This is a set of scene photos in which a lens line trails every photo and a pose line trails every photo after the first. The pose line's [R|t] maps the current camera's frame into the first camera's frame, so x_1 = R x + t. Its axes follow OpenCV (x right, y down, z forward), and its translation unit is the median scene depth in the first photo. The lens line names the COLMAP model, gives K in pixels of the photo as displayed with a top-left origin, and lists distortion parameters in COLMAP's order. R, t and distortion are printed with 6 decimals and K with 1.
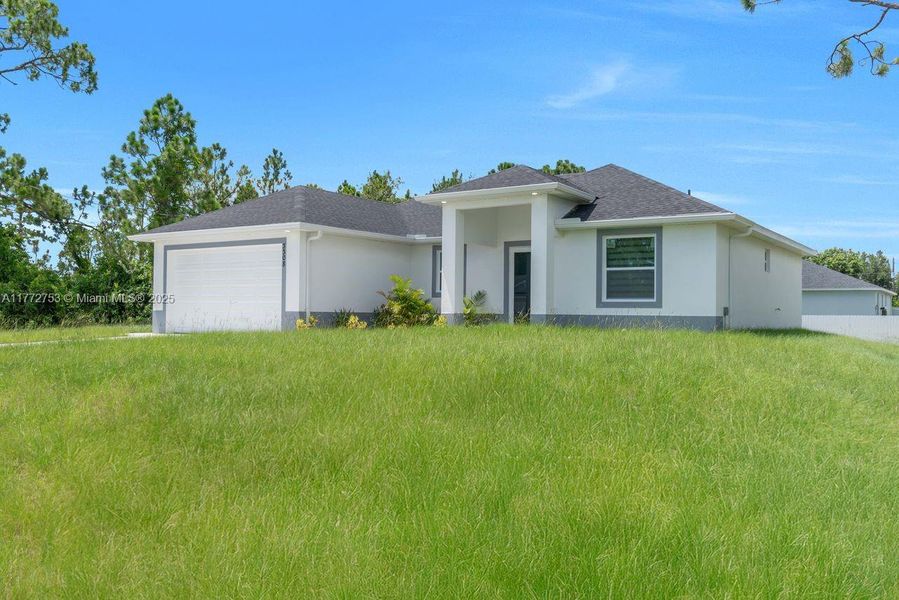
lens RADIAL K [[710.3, 0, 445.2], [0, 710.3, 302.2], [0, 0, 1]] dist [-0.002219, -0.002645]
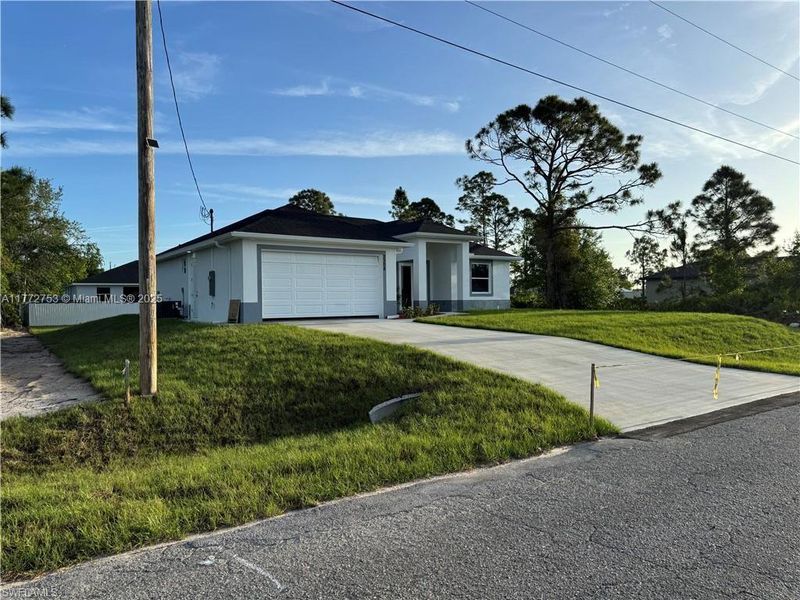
lens RADIAL K [[544.4, 0, 402.5], [0, 544.4, 325.0], [0, 0, 1]] dist [0.079899, -0.076233]
pose [[0.369648, -0.056400, 0.927459, -1.331144], [0.005710, 0.998275, 0.058431, -0.003279], [-0.929154, -0.016303, 0.369332, 0.575294]]
